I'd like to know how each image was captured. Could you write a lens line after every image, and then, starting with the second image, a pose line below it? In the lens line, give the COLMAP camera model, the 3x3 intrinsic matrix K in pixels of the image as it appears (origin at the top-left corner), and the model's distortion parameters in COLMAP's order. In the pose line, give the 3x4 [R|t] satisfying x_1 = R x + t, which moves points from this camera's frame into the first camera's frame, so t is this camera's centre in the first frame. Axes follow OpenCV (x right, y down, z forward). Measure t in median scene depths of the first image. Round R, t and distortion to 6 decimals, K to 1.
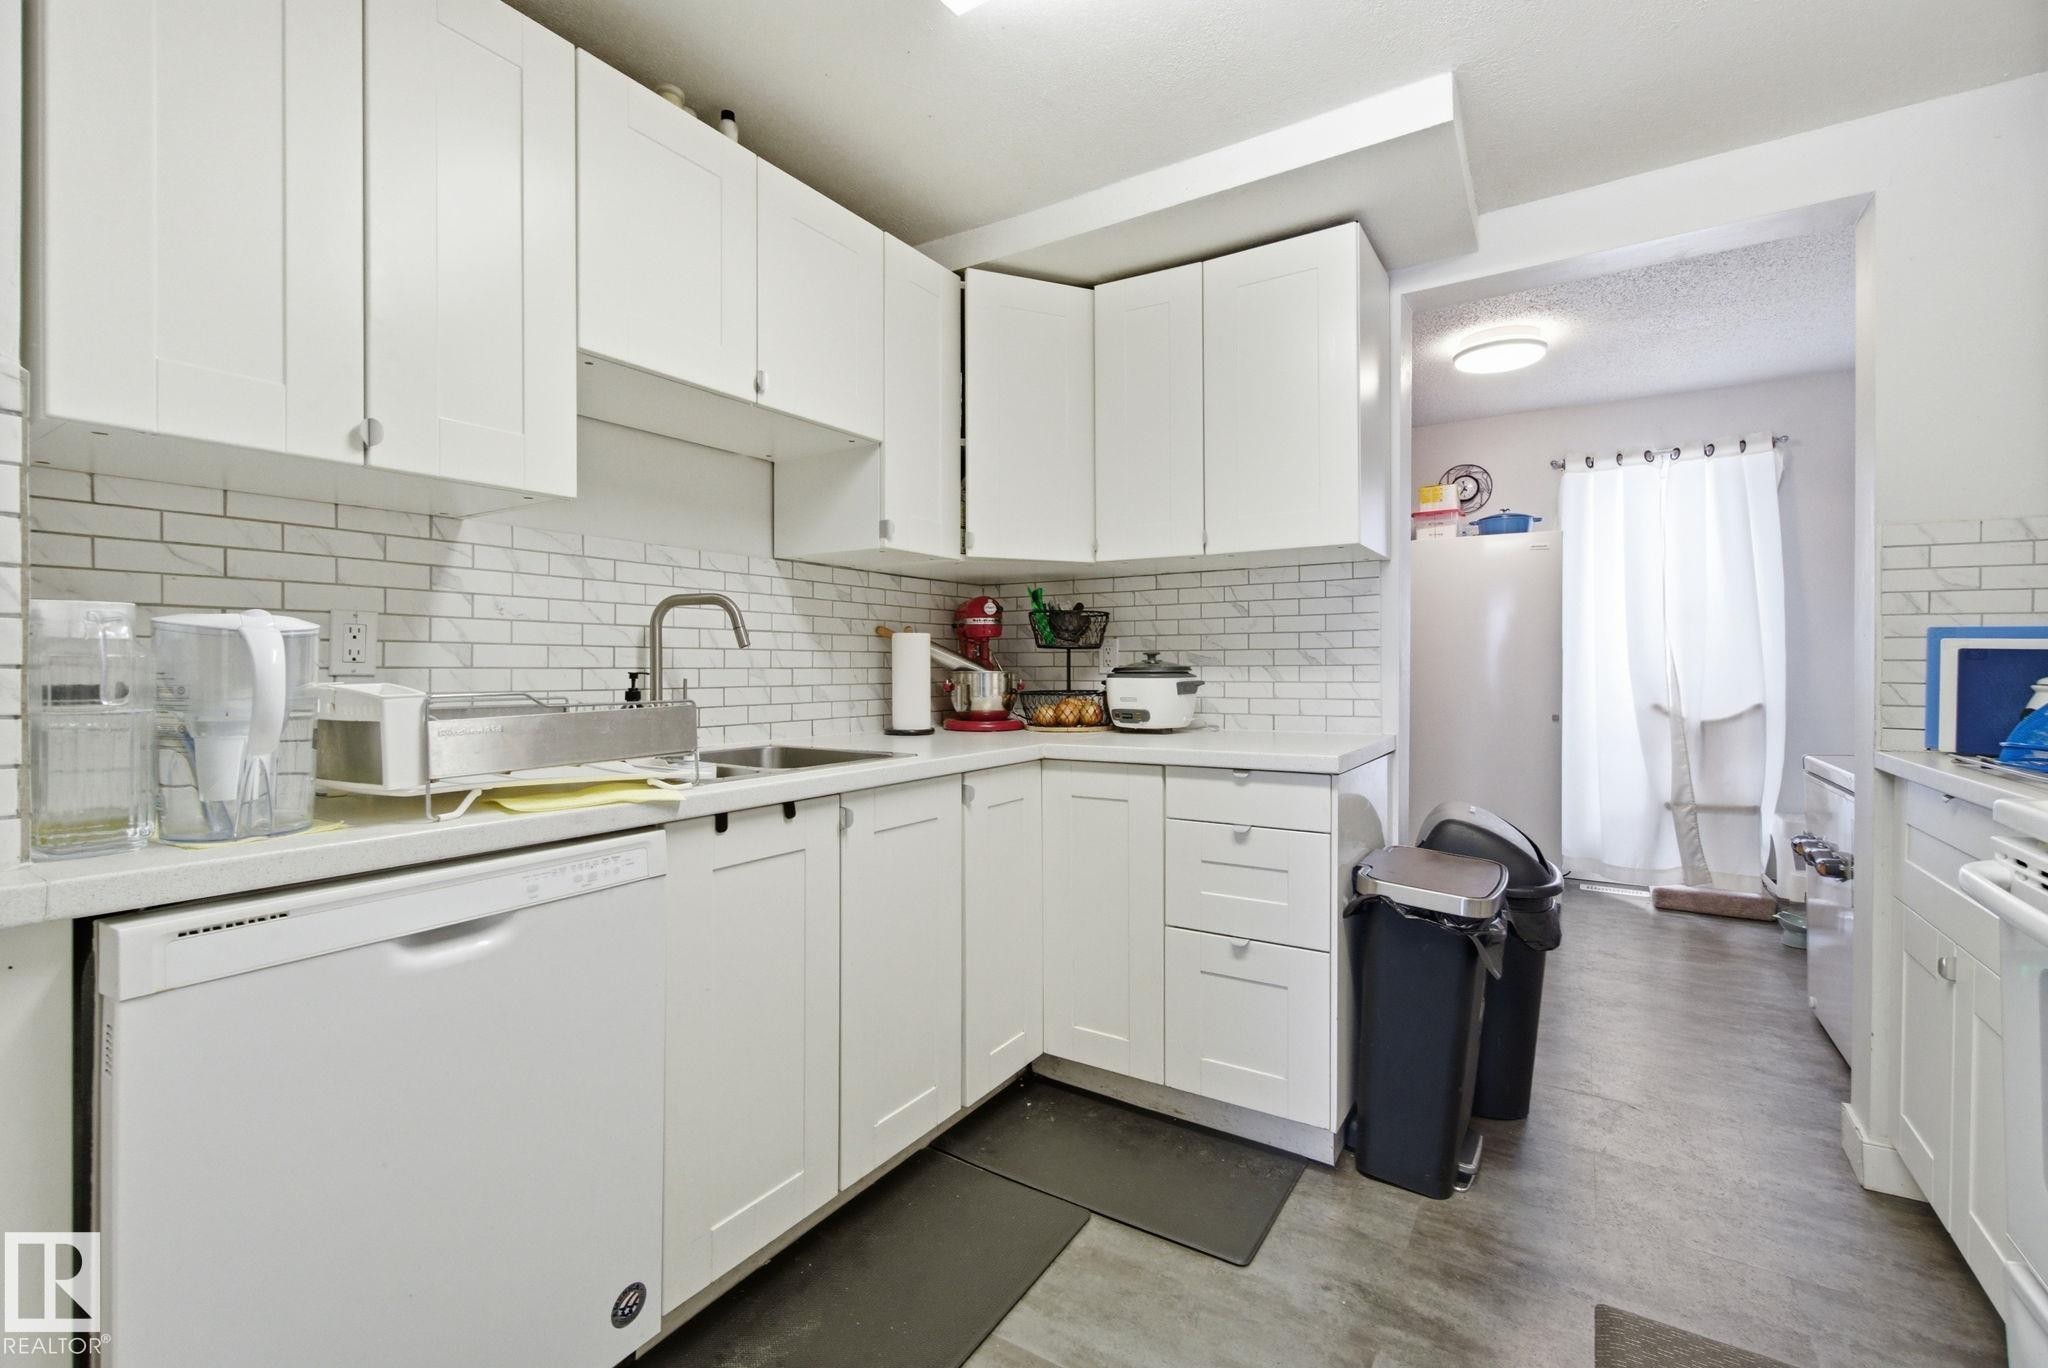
lens RADIAL K [[883.6, 0, 1014.2], [0, 883.6, 668.6], [0, 0, 1]] dist [-0.001712, -0.001360]
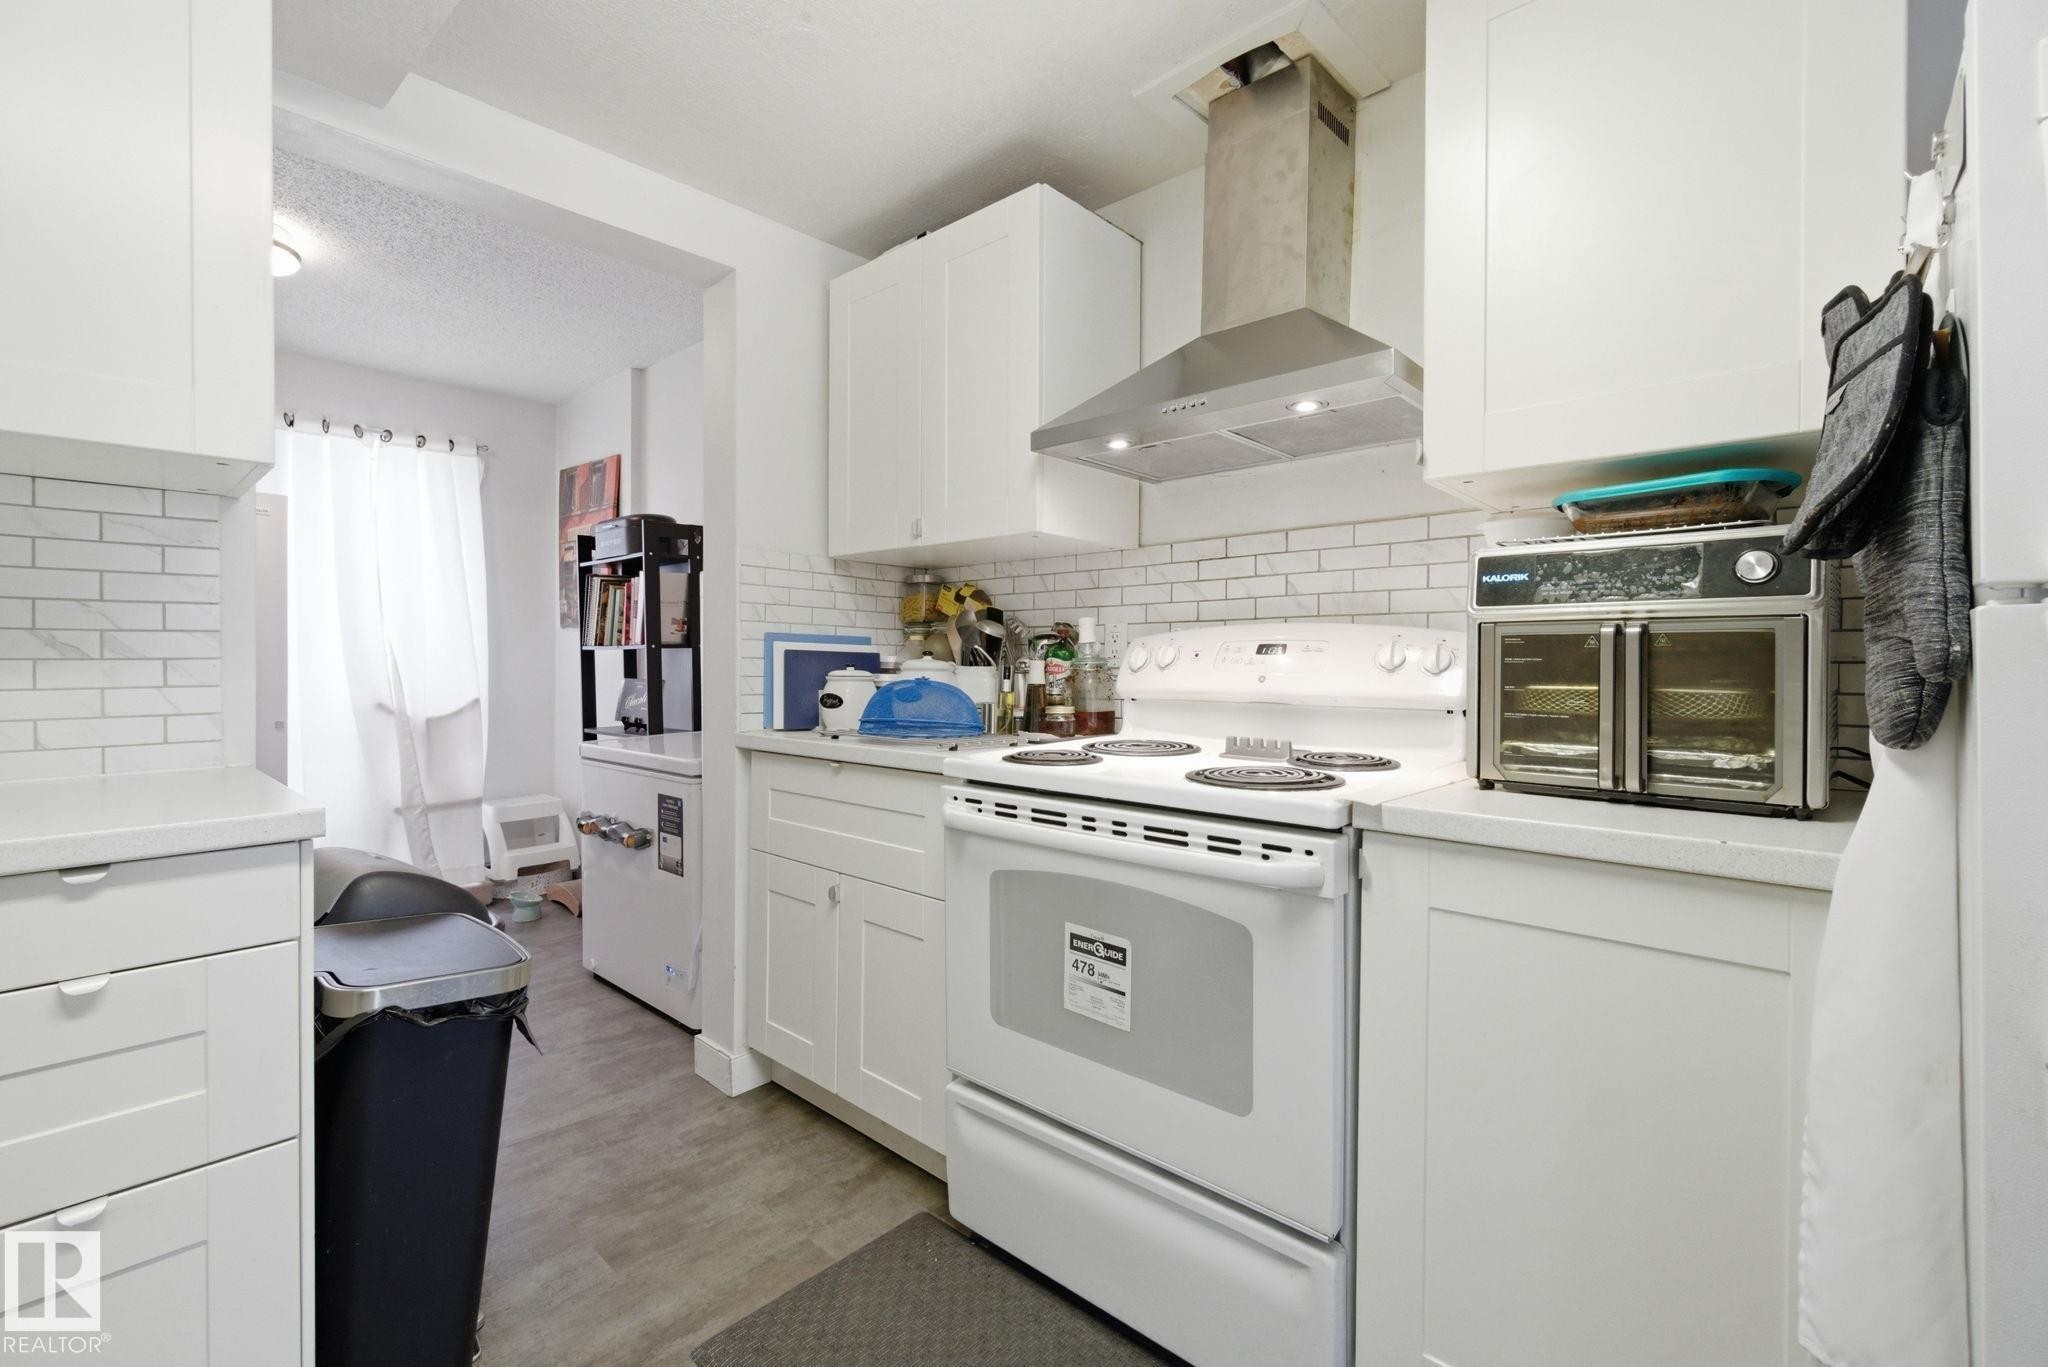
lens RADIAL K [[883.6, 0, 1011.8], [0, 883.6, 669.5], [0, 0, 1]] dist [-0.001712, -0.001360]
pose [[0.163275, -0.005876, 0.986563, -0.133438], [0.000073, 0.999982, 0.005944, -0.000356], [-0.986581, -0.000899, 0.163273, 0.360592]]
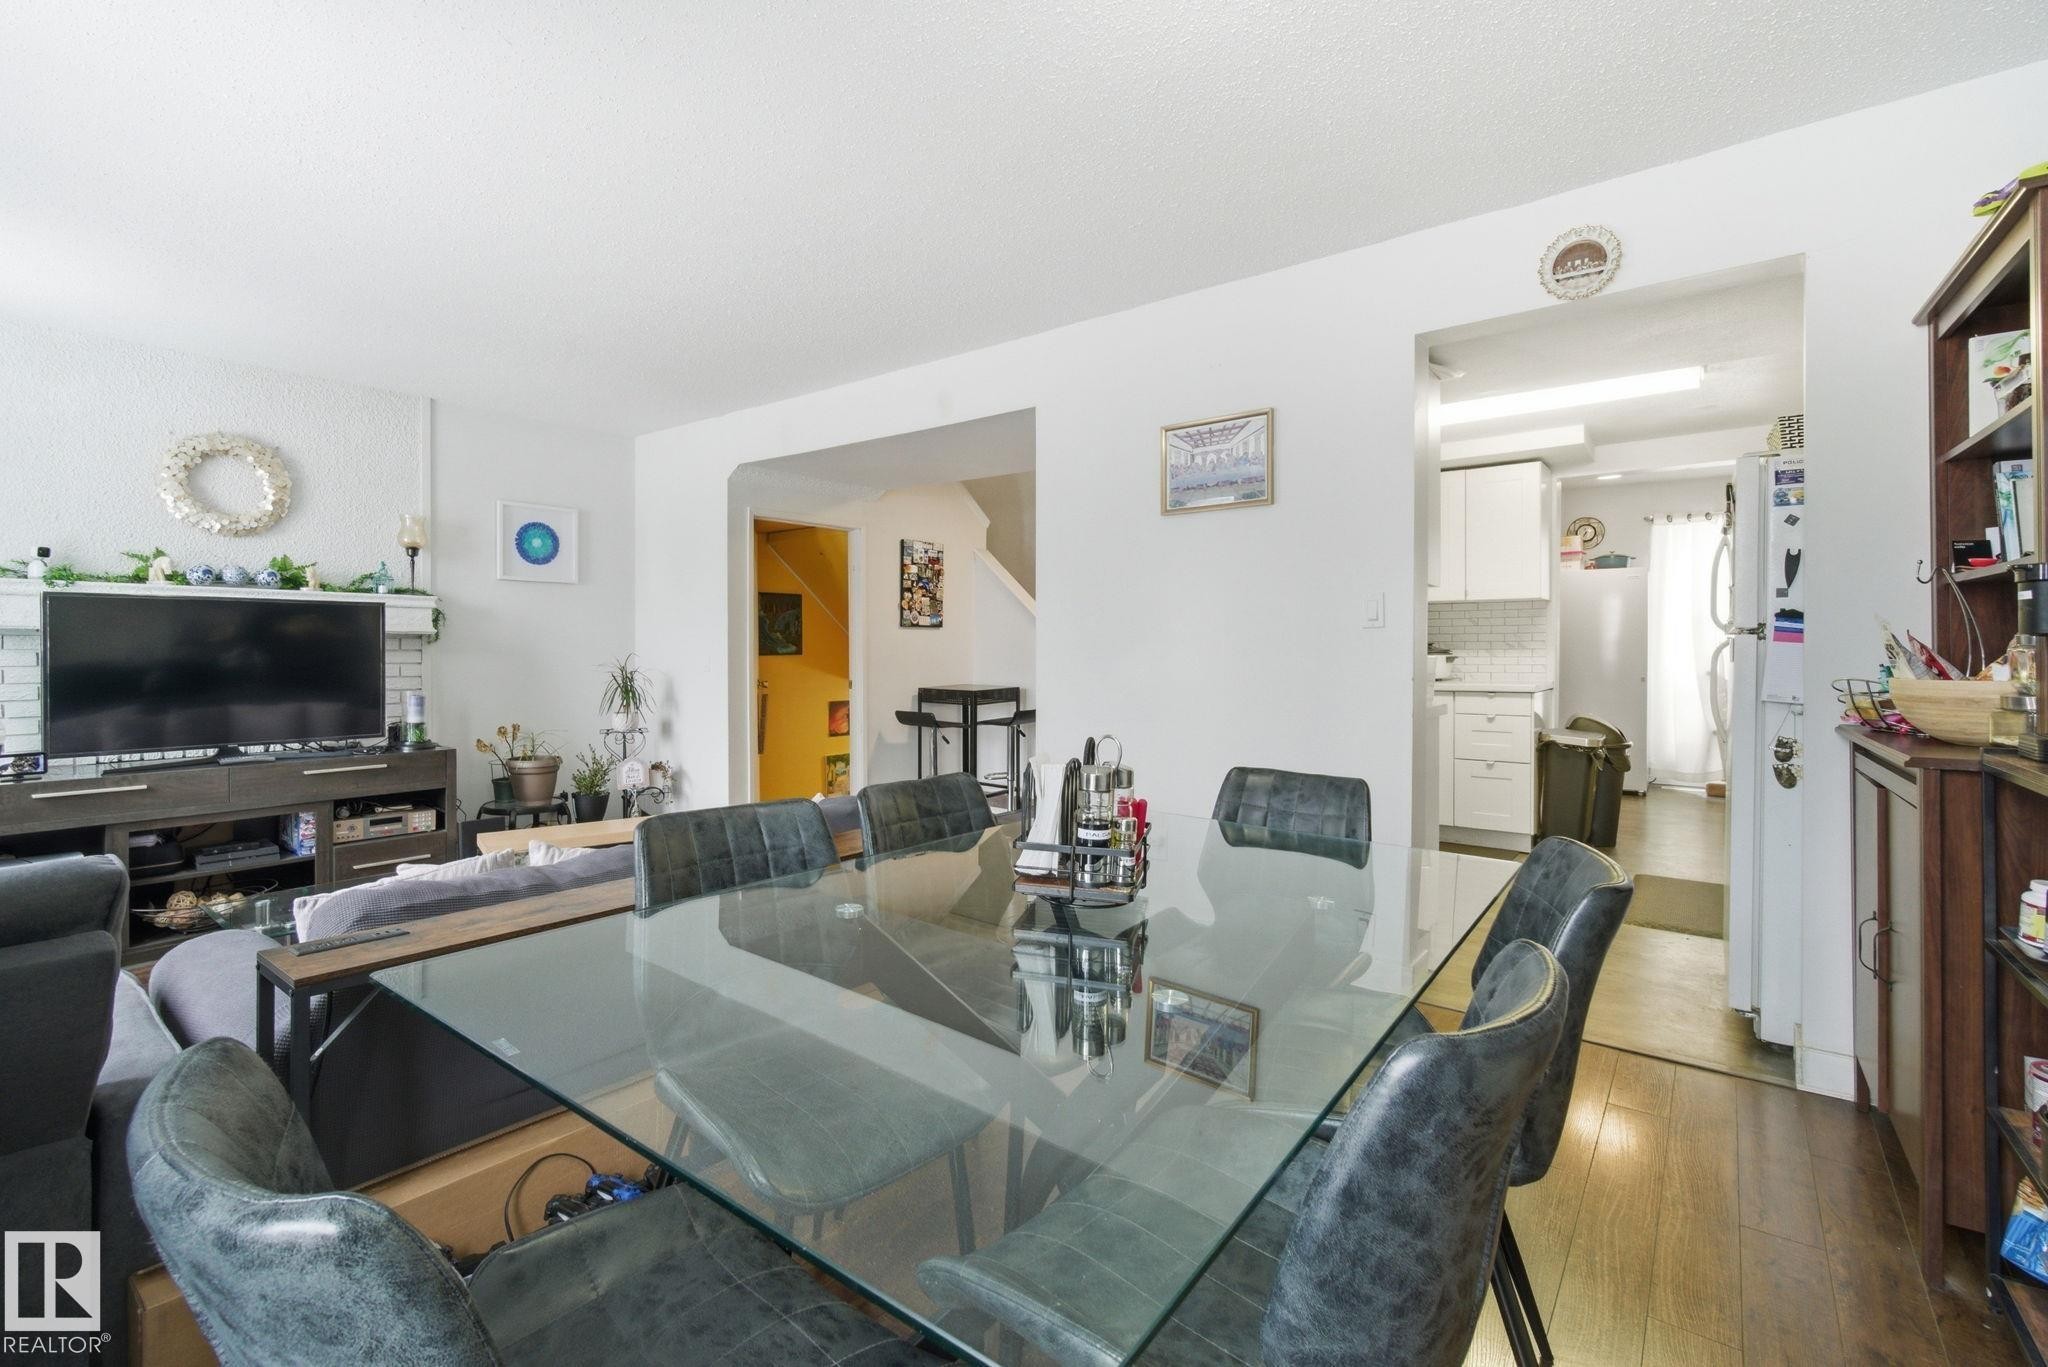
lens RADIAL K [[883.6, 0, 1016.9], [0, 883.6, 651.8], [0, 0, 1]] dist [-0.001712, -0.001360]
pose [[0.995240, -0.001420, -0.097441, -0.732095], [0.001867, 0.999988, 0.004498, -0.009691], [0.097433, -0.004659, 0.995231, -1.409015]]
